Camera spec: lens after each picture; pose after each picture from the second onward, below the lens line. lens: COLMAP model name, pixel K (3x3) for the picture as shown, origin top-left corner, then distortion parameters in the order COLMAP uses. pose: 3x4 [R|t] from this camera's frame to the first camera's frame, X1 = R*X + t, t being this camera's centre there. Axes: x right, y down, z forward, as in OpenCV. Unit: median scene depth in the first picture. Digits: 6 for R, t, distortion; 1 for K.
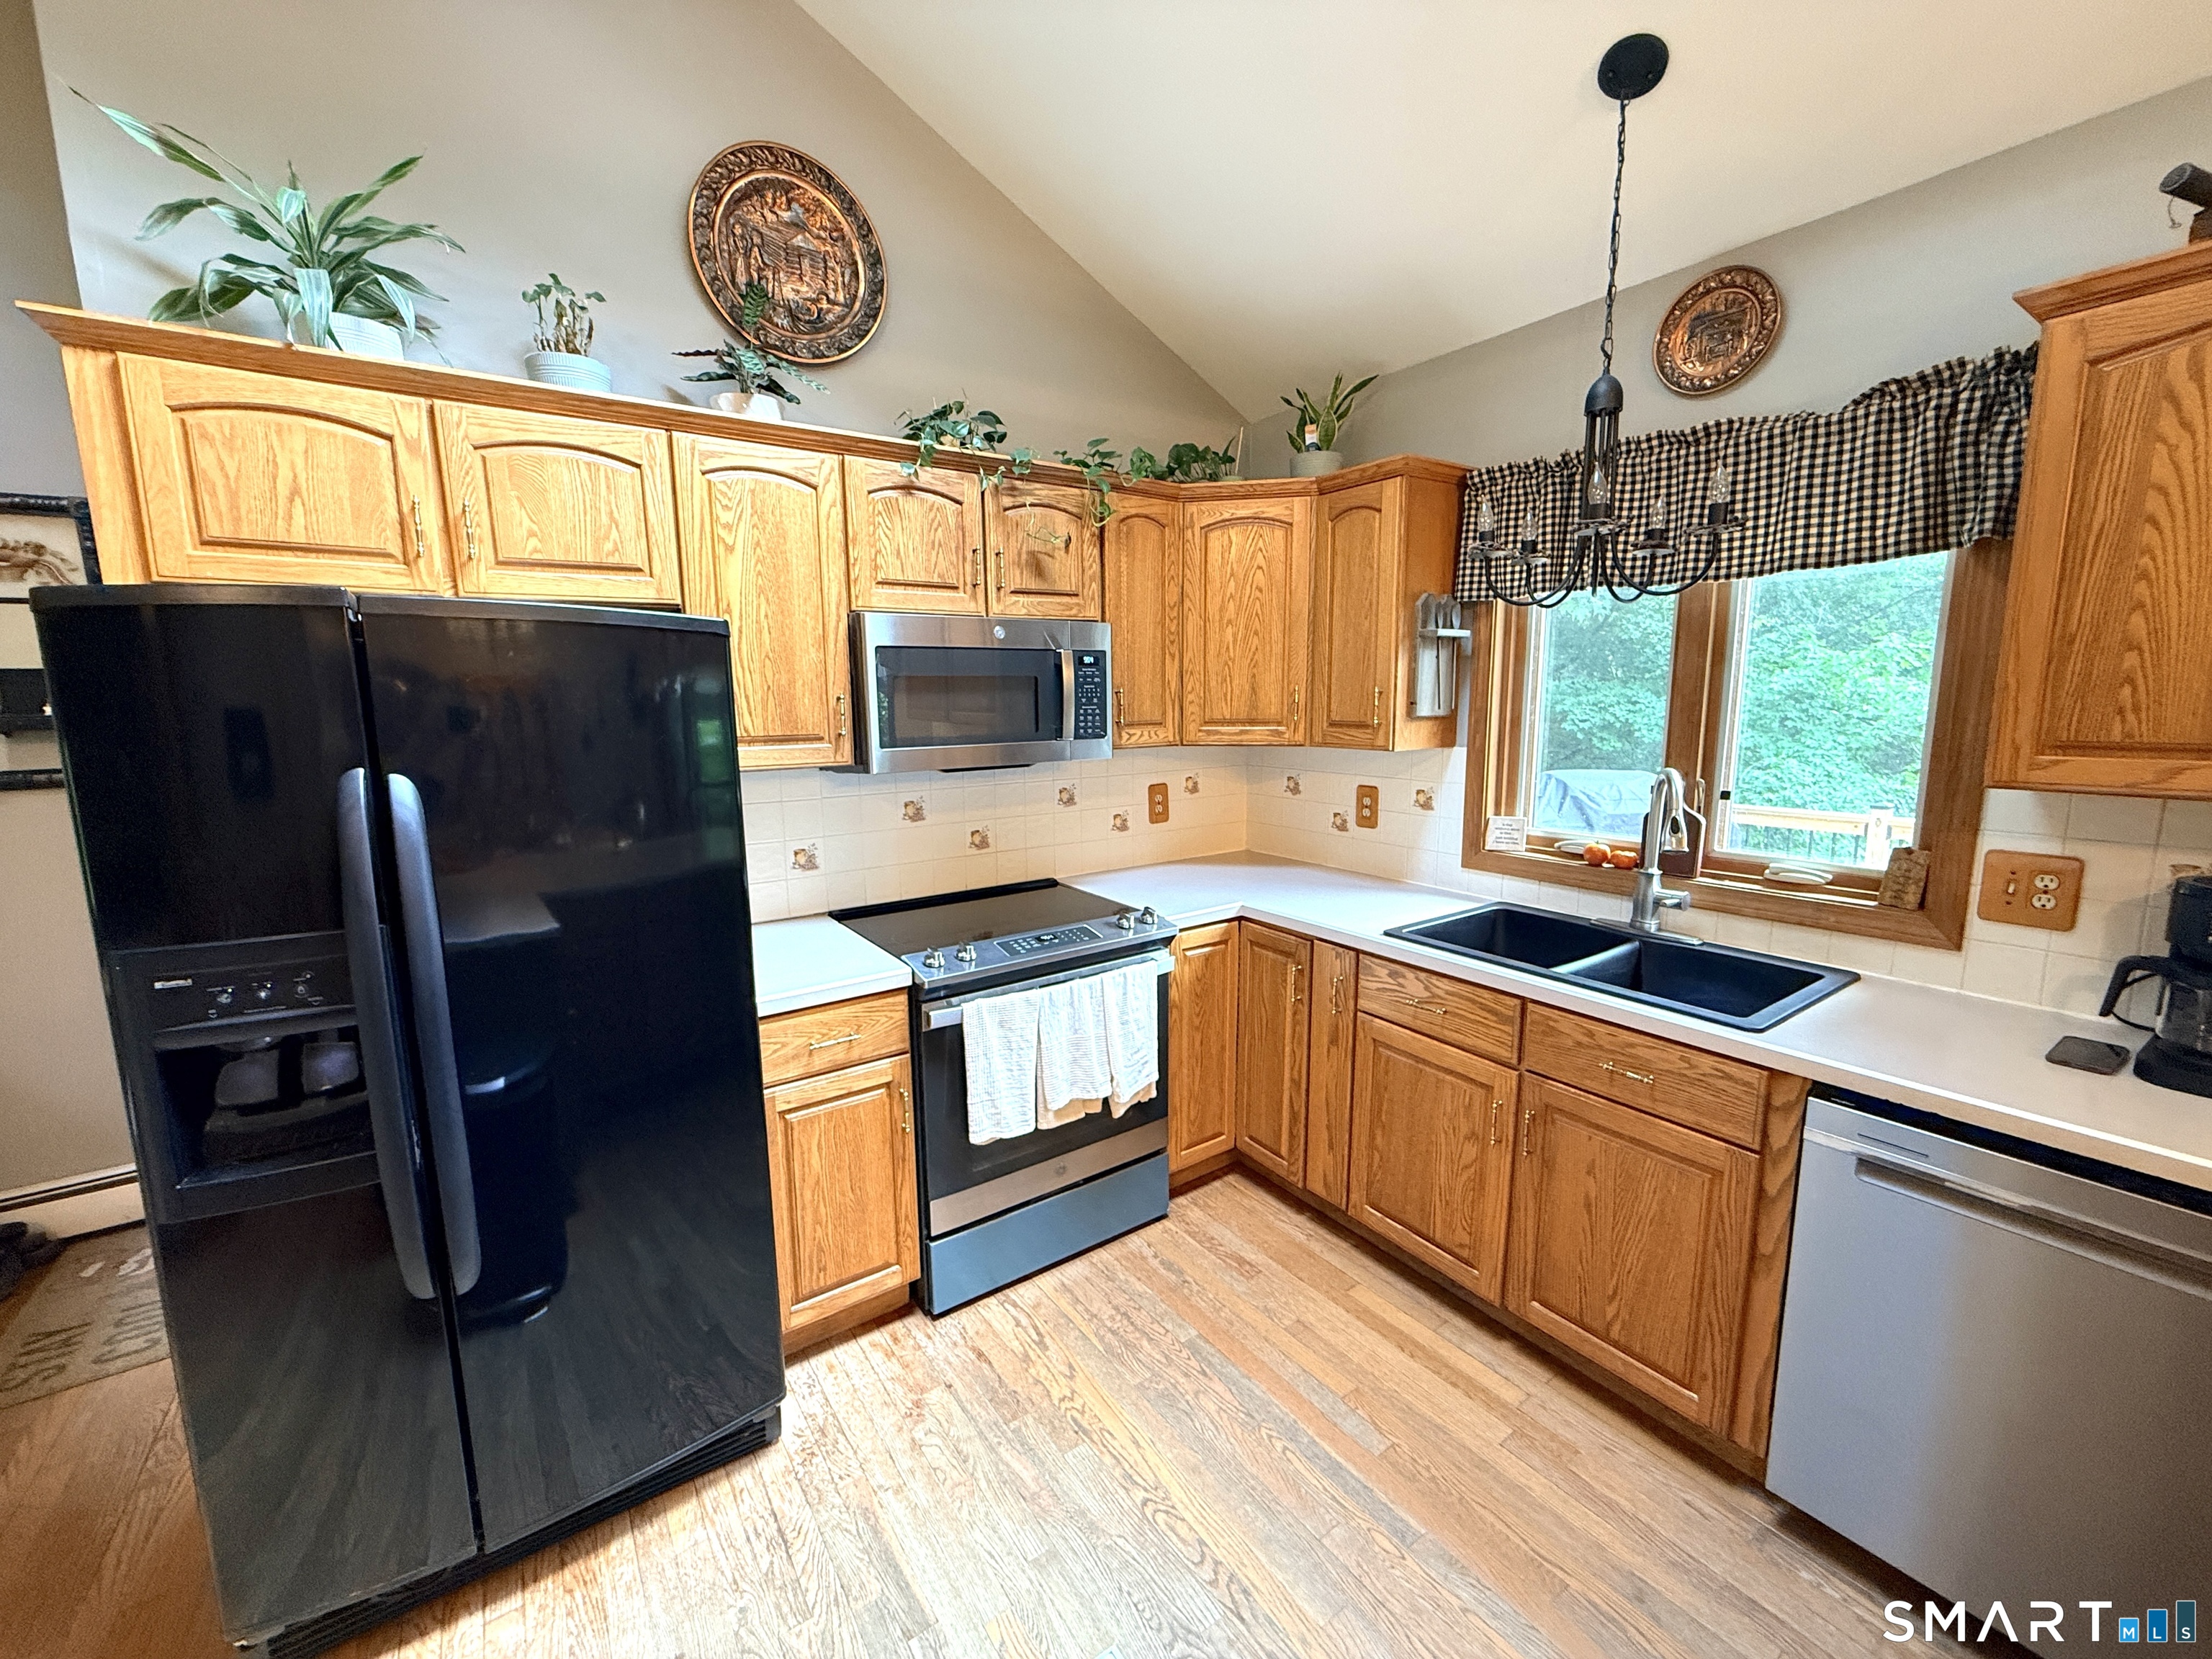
lens RADIAL K [[878.9, 0, 1096.4], [0, 878.9, 828.4], [0, 0, 1]] dist [0.001031, -0.000194]
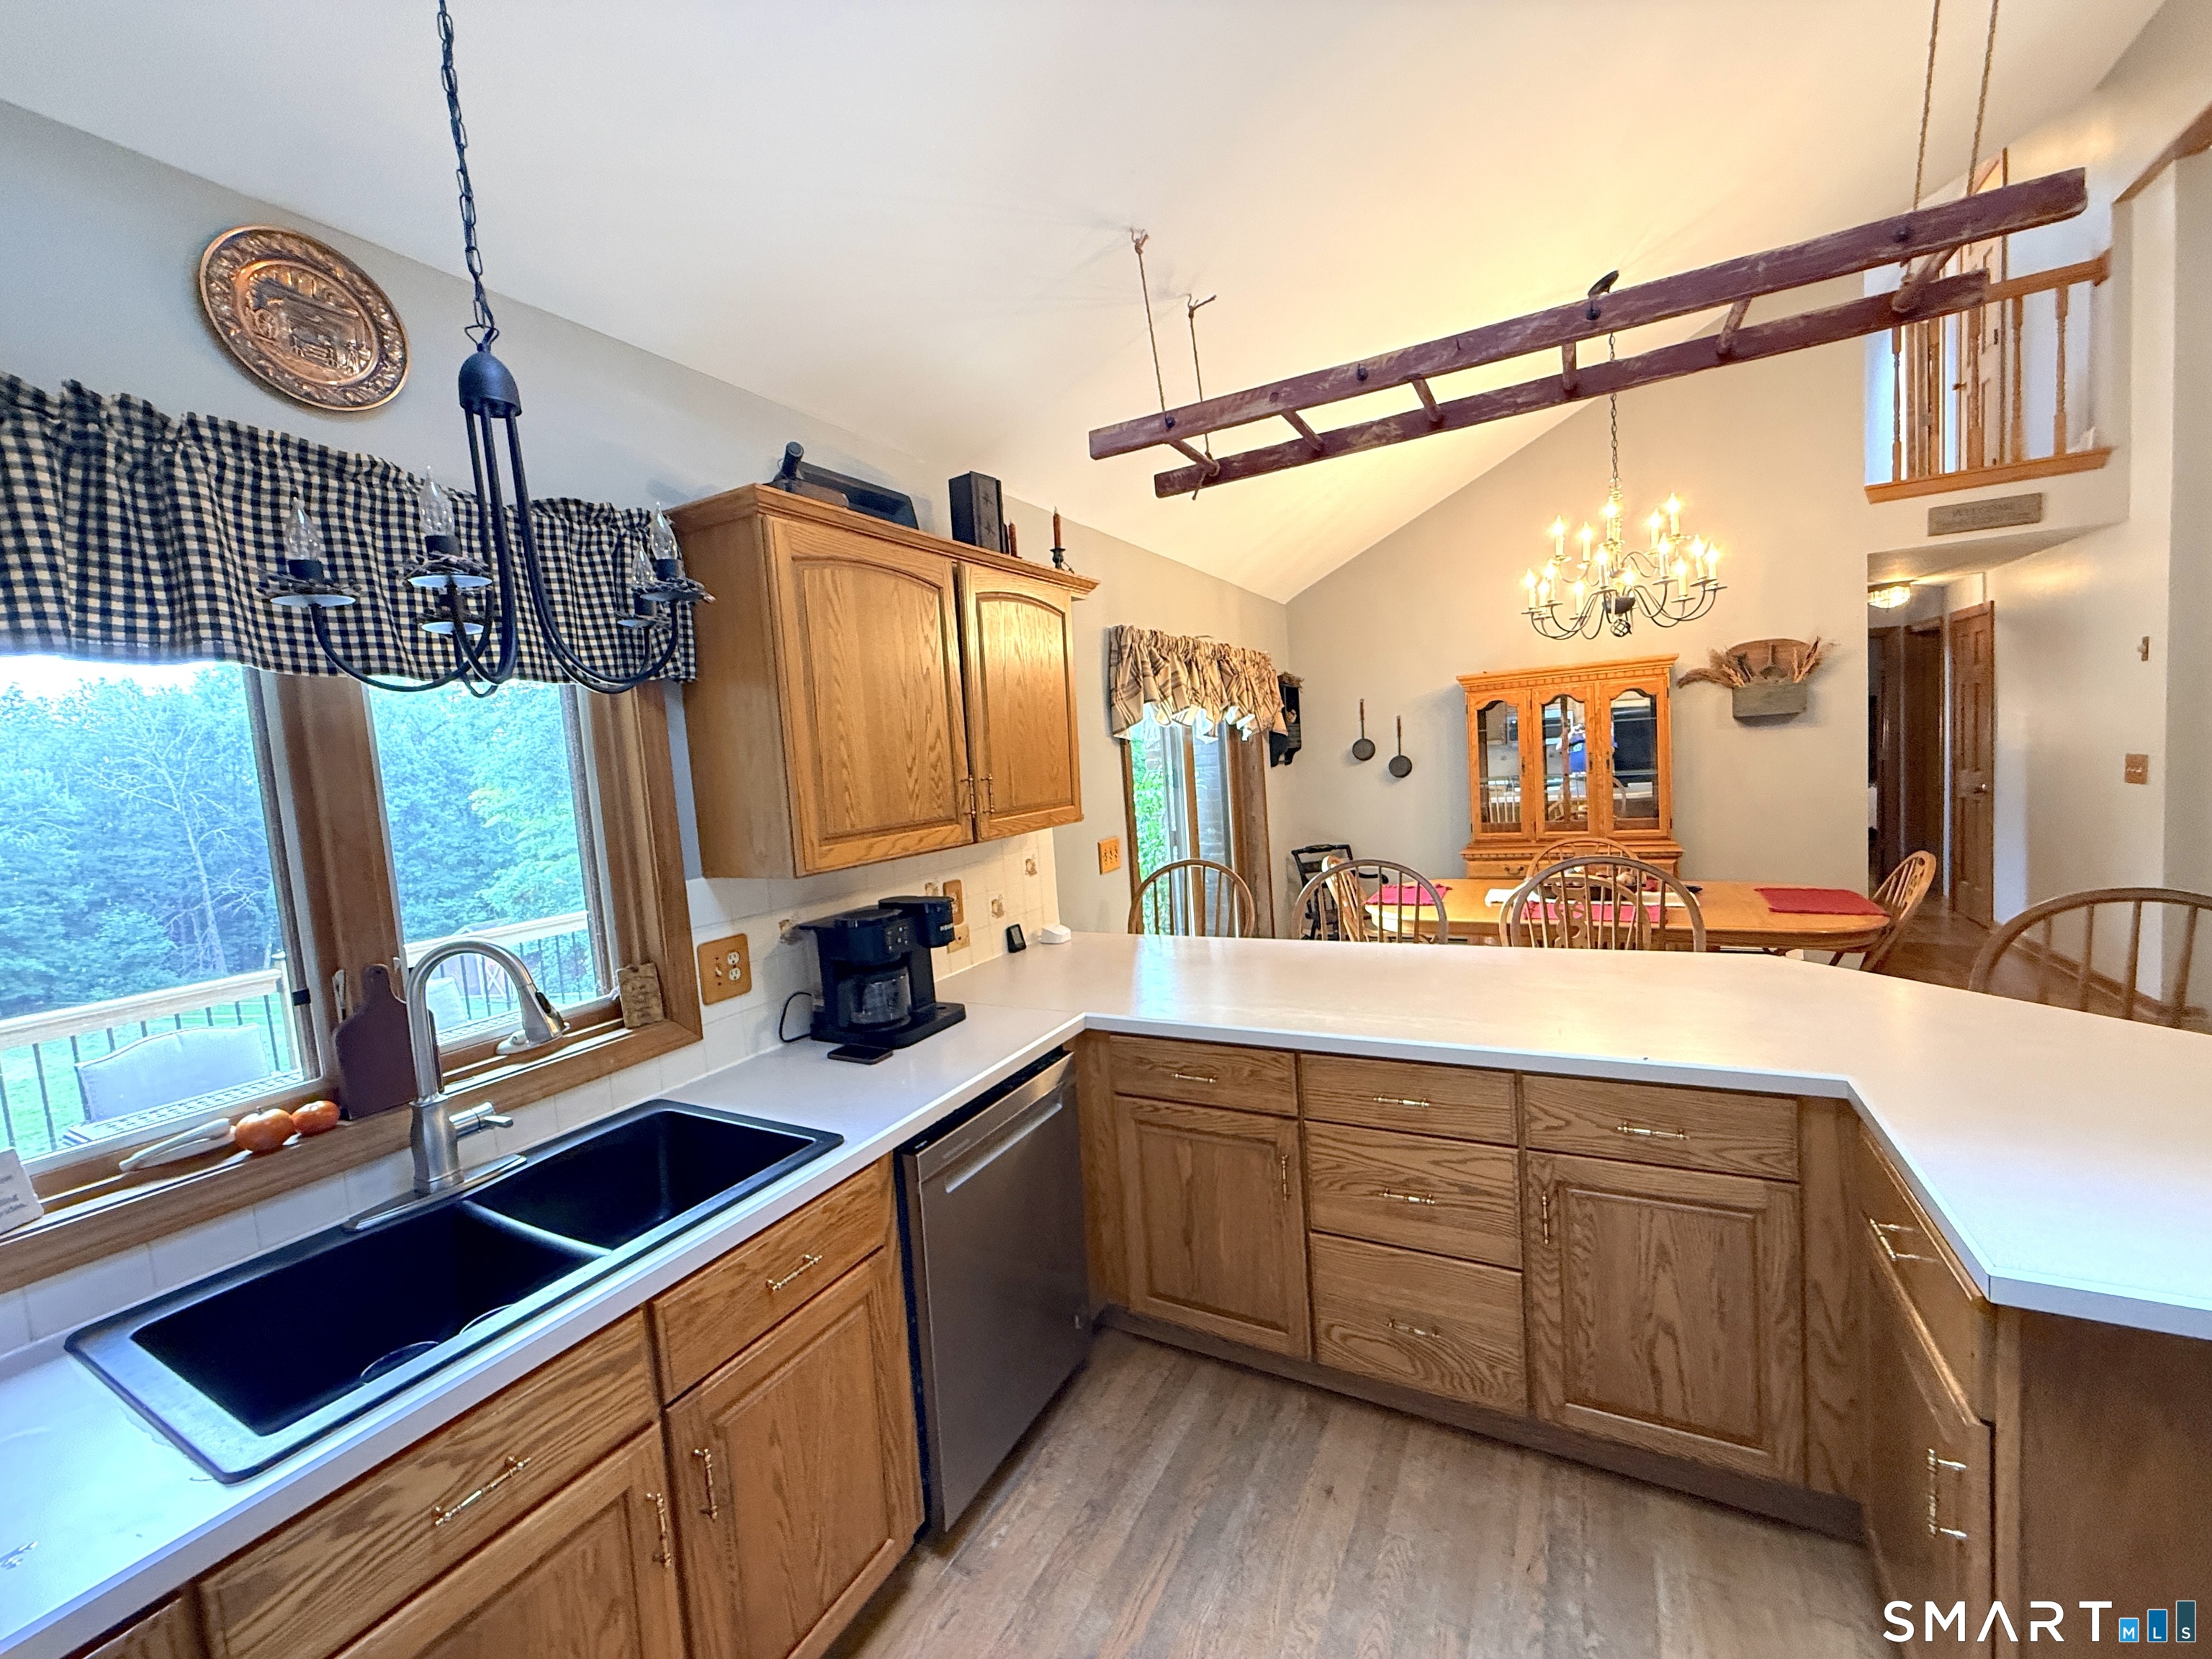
lens RADIAL K [[878.9, 0, 1100.6], [0, 878.9, 826.1], [0, 0, 1]] dist [0.001031, -0.000194]
pose [[-0.448962, -0.024741, 0.893208, -0.190082], [0.212184, 0.968073, 0.133467, -0.135527], [-0.867993, 0.249445, -0.429378, 0.812083]]
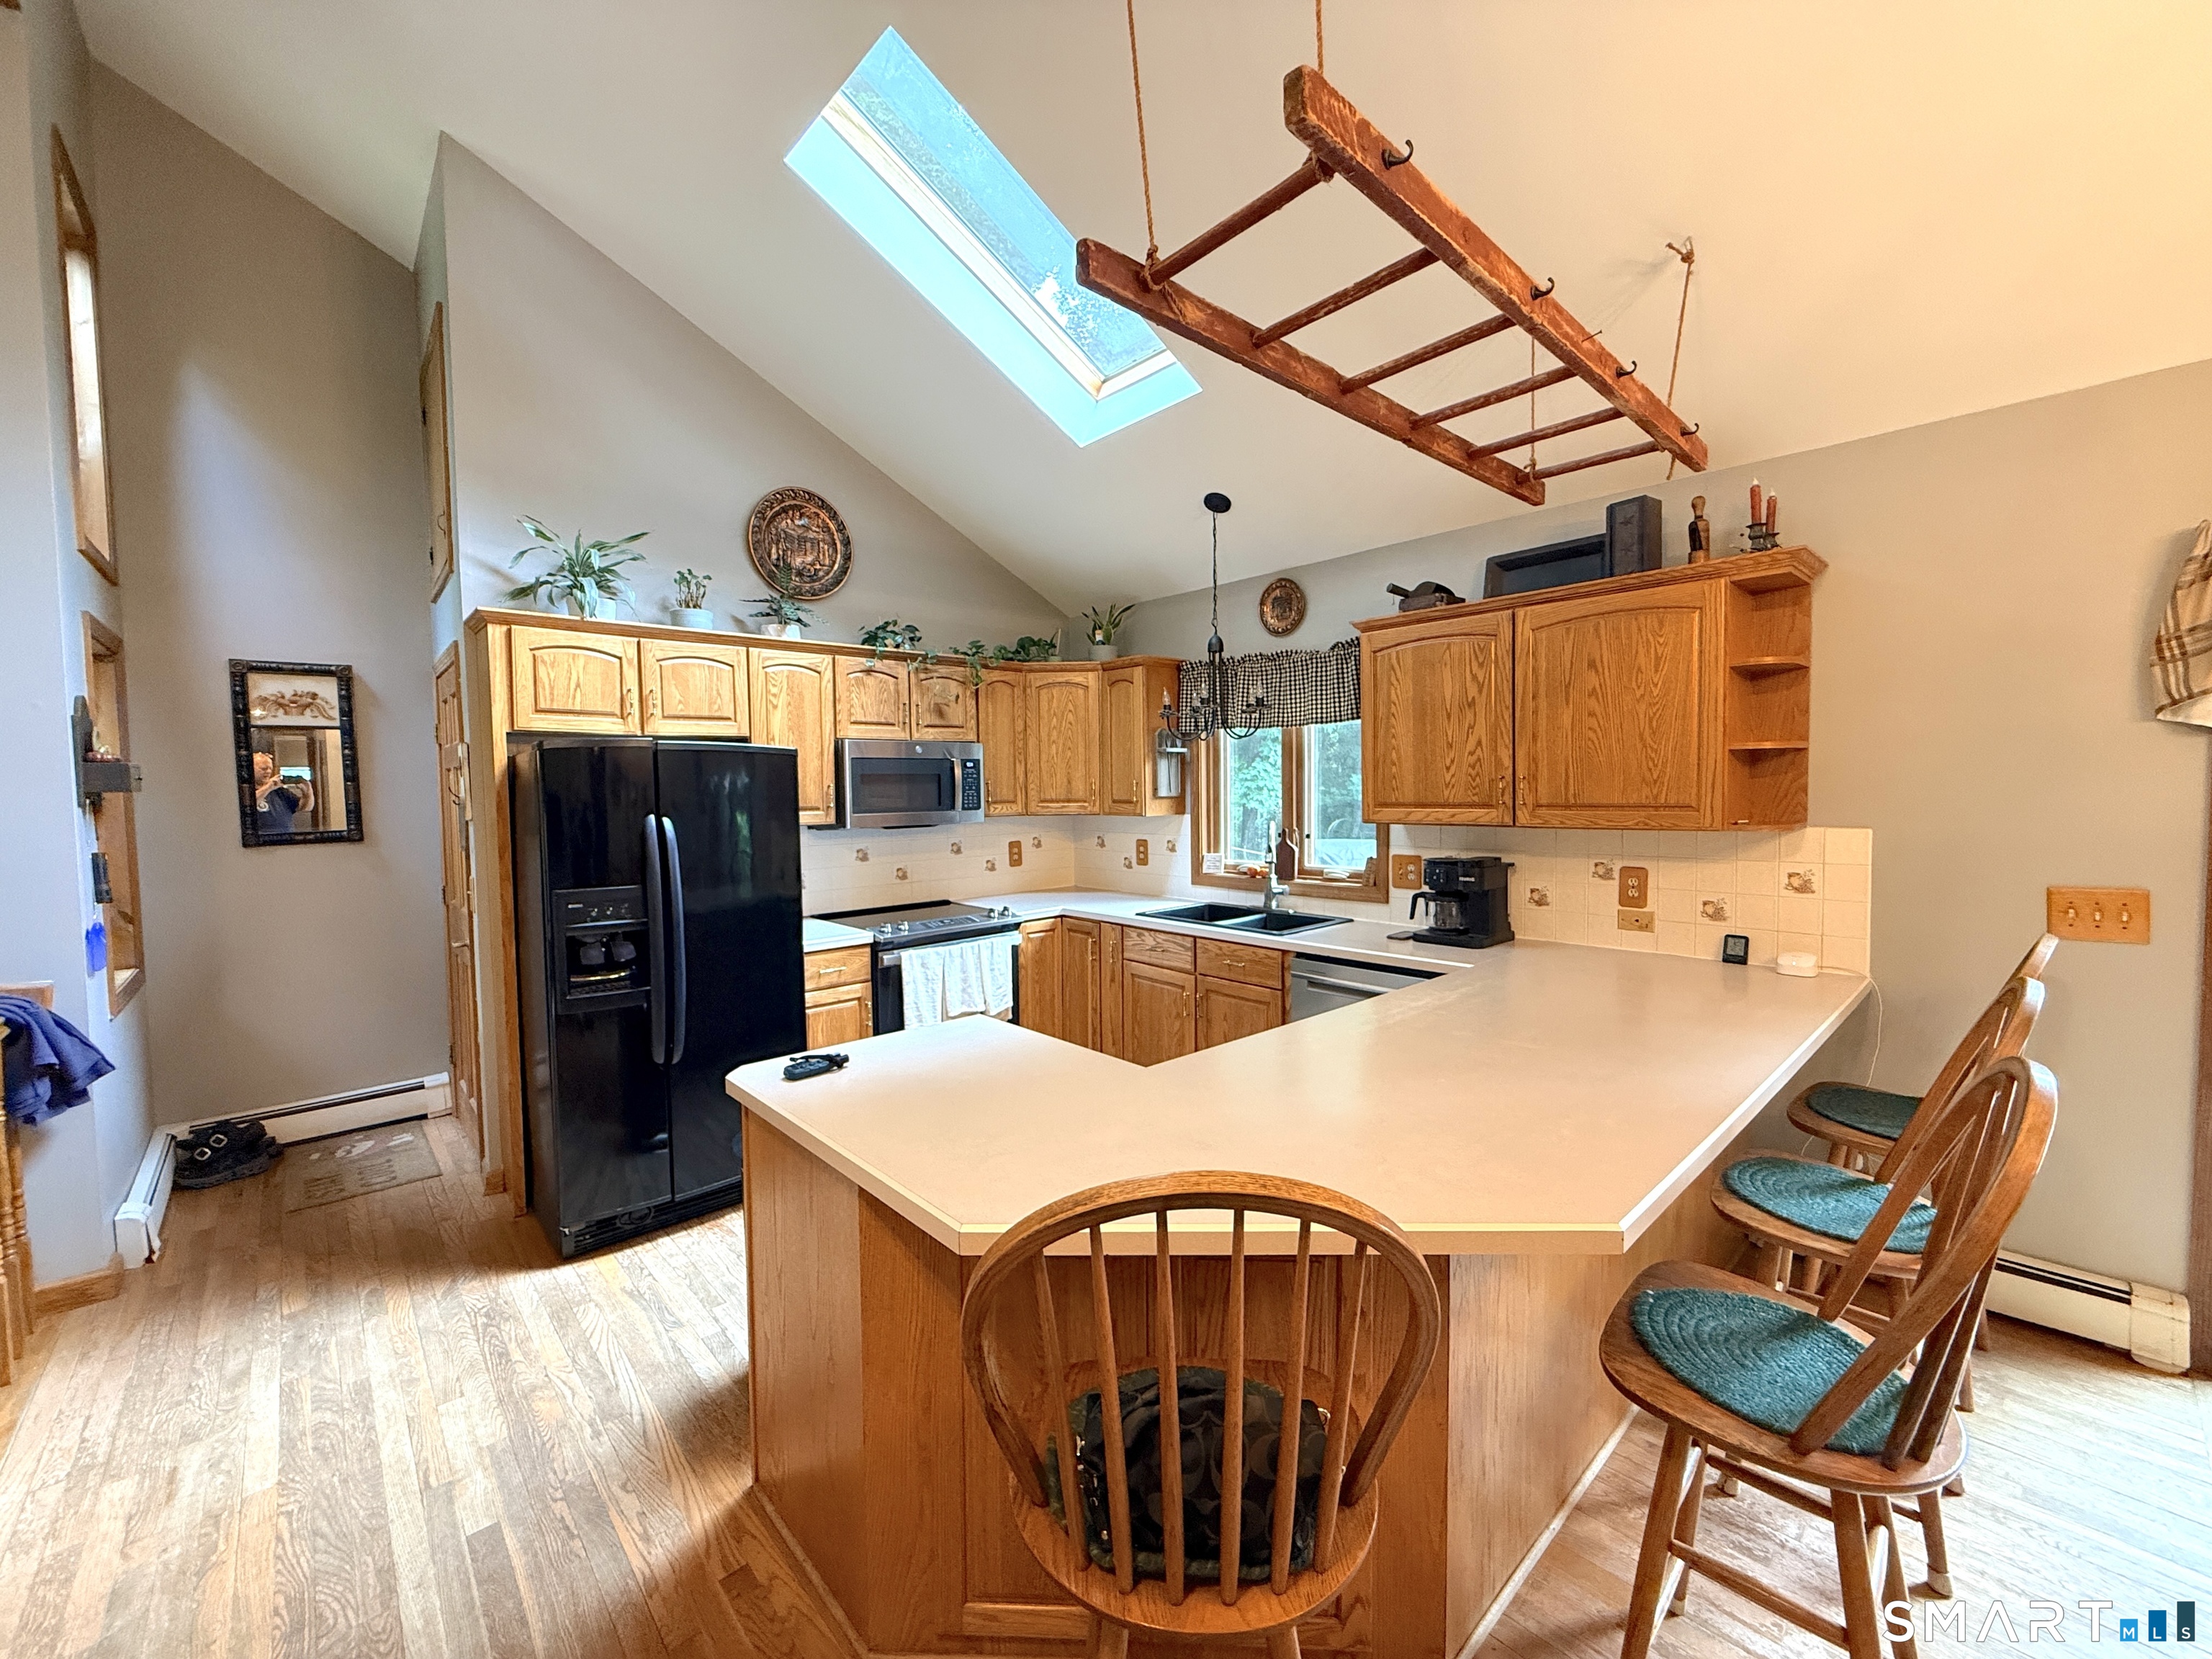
lens RADIAL K [[878.9, 0, 1095.5], [0, 878.9, 829.0], [0, 0, 1]] dist [0.001031, -0.000194]
pose [[0.990731, -0.007790, 0.135611, 0.000554], [0.021887, 0.994464, -0.102773, 0.136094], [-0.134060, 0.104788, 0.985417, -0.840176]]
